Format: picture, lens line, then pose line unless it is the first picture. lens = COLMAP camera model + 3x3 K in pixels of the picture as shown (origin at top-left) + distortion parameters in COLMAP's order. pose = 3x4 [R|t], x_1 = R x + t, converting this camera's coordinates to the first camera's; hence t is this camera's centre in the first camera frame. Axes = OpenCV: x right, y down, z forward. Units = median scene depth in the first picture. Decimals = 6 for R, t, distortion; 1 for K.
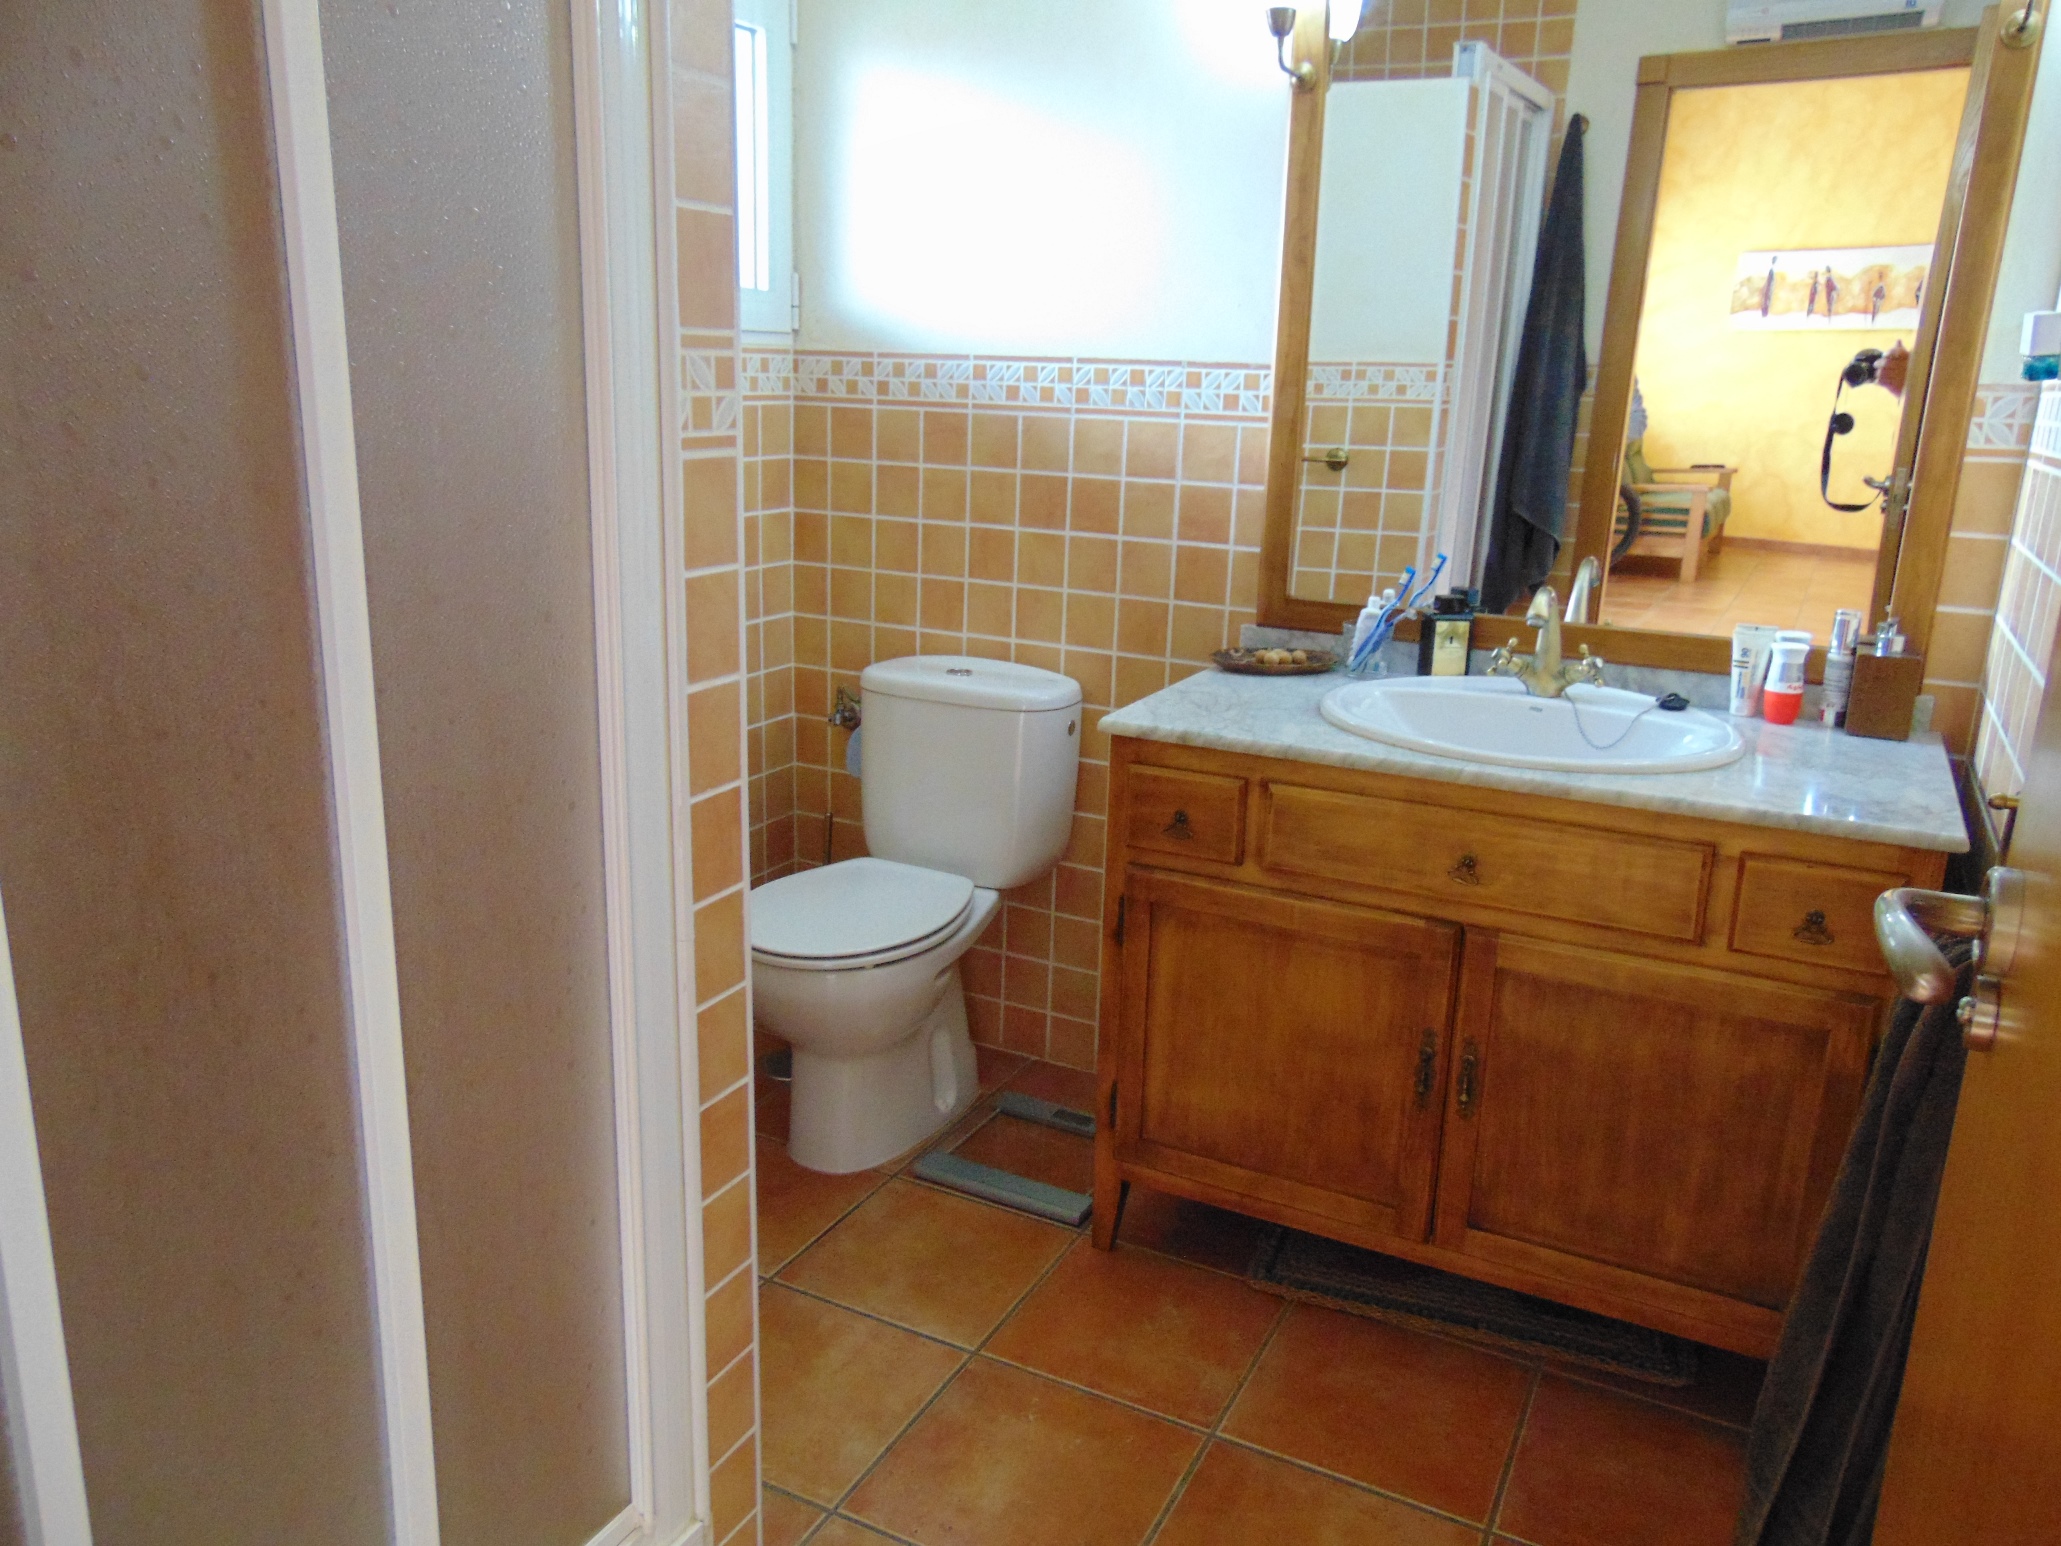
lens RADIAL K [[1524.3, 0, 1026.1], [0, 1524.3, 773.2], [0, 0, 1]] dist [-0.010484, -0.002157]
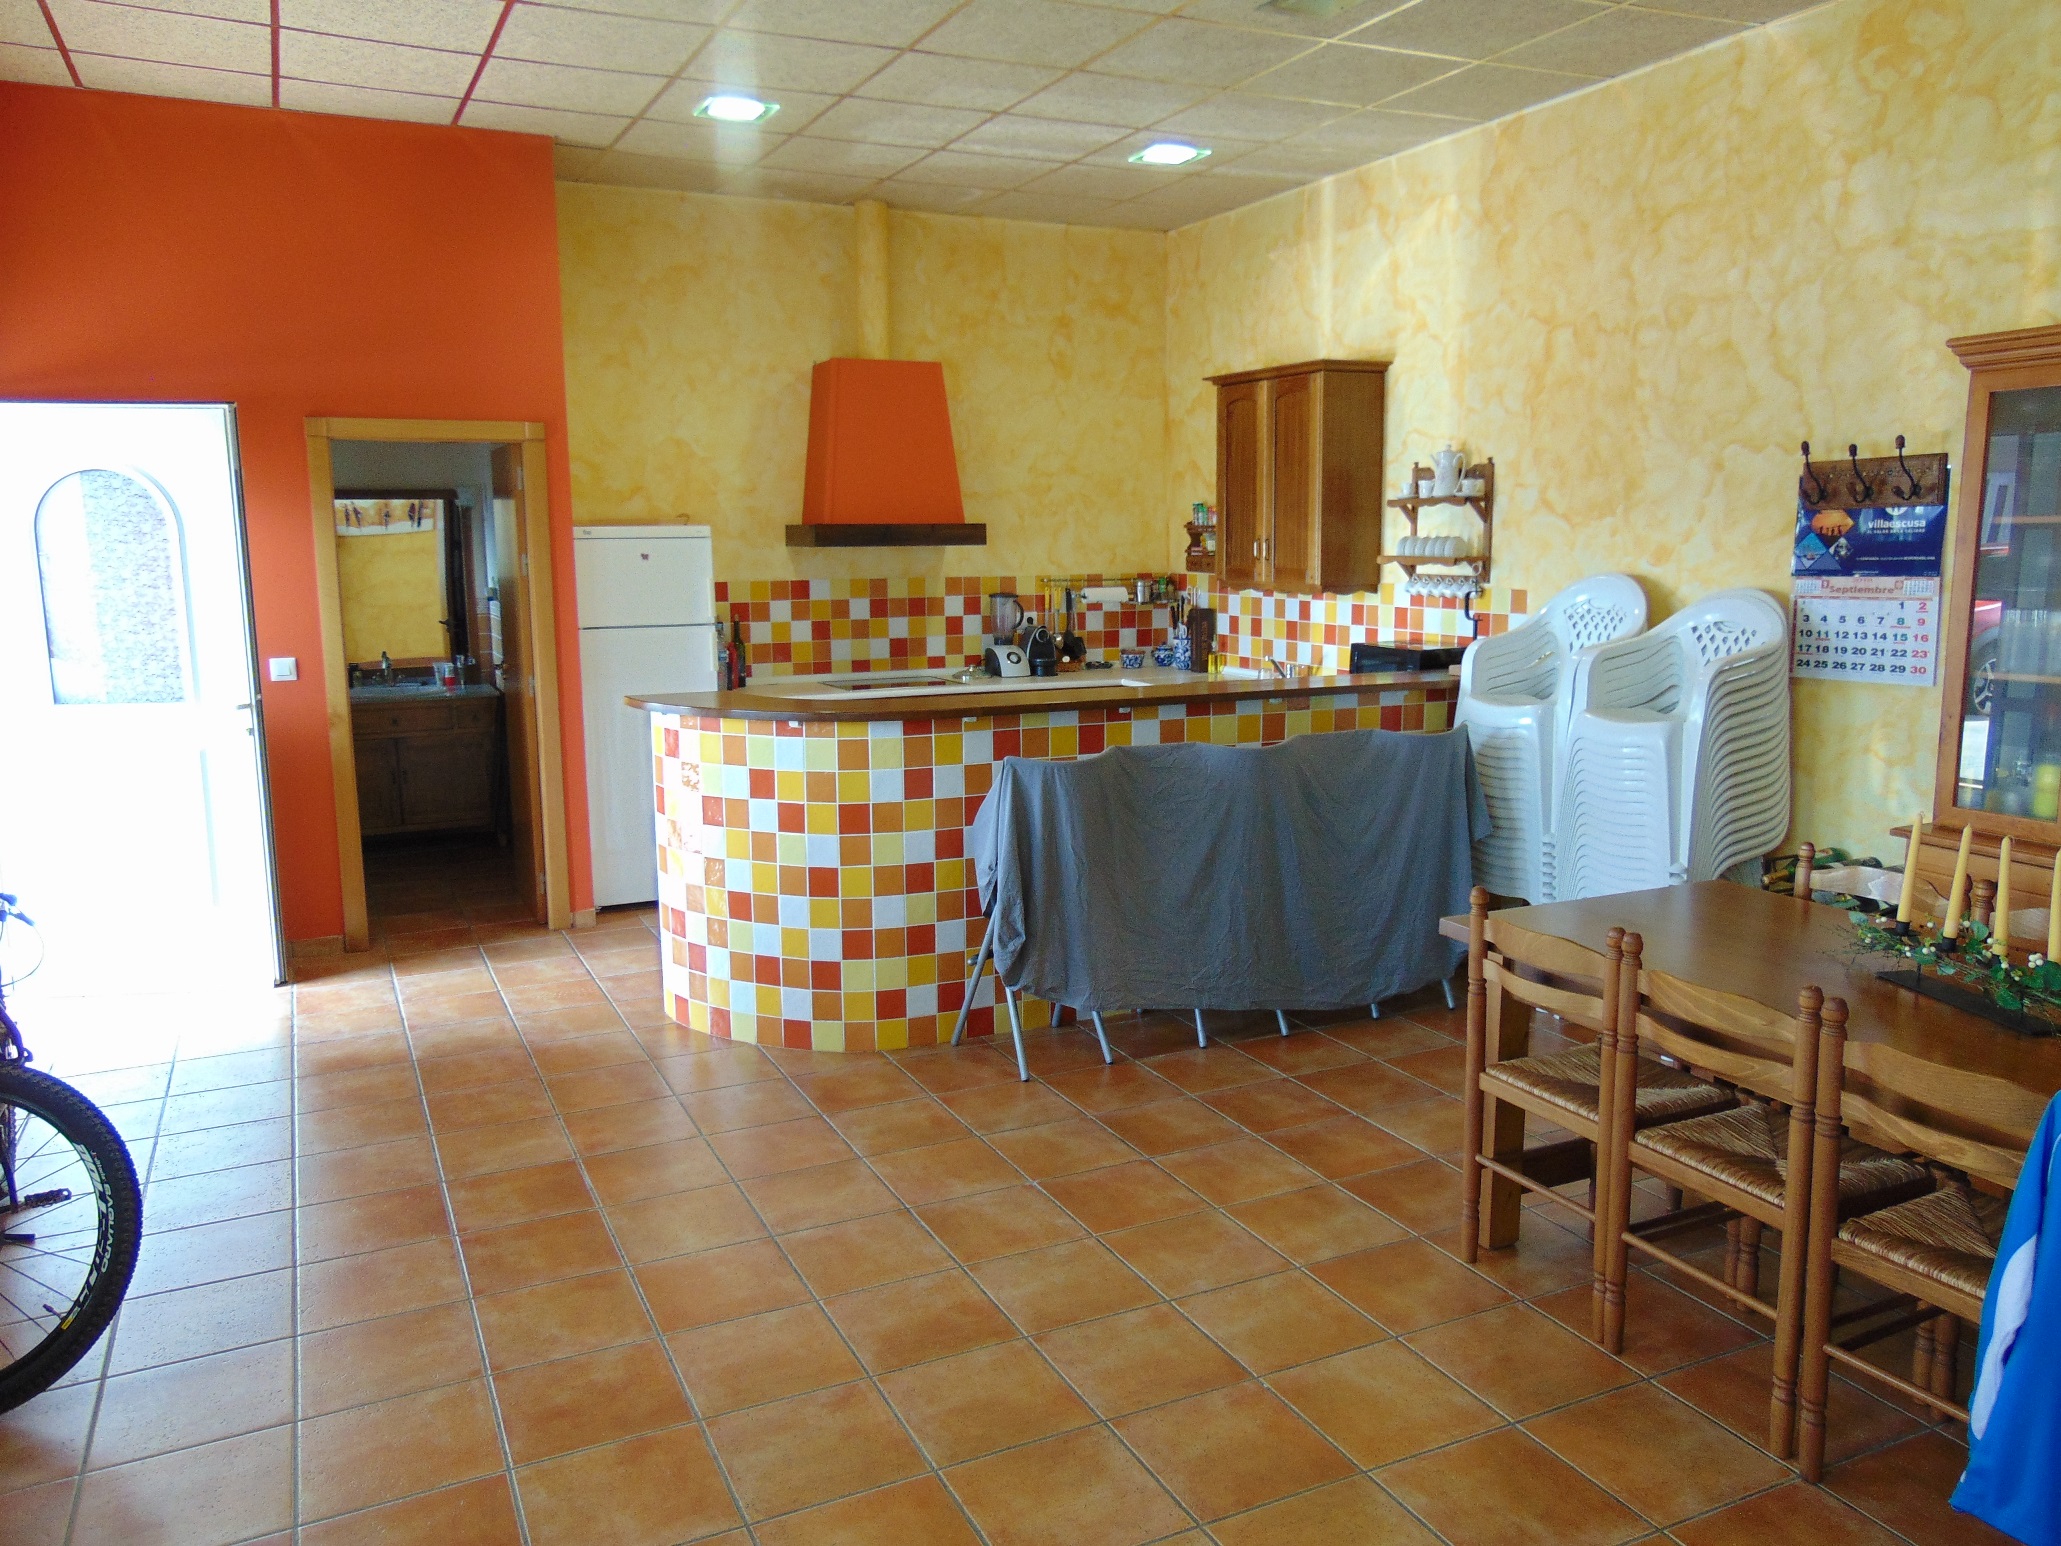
lens RADIAL K [[1524.3, 0, 1031.5], [0, 1524.3, 770.2], [0, 0, 1]] dist [-0.010484, -0.002157]
pose [[0.605401, -0.161172, 0.779432, -1.002279], [0.237708, 0.971202, 0.016193, 0.280260], [-0.759595, 0.175473, 0.626278, -1.513124]]
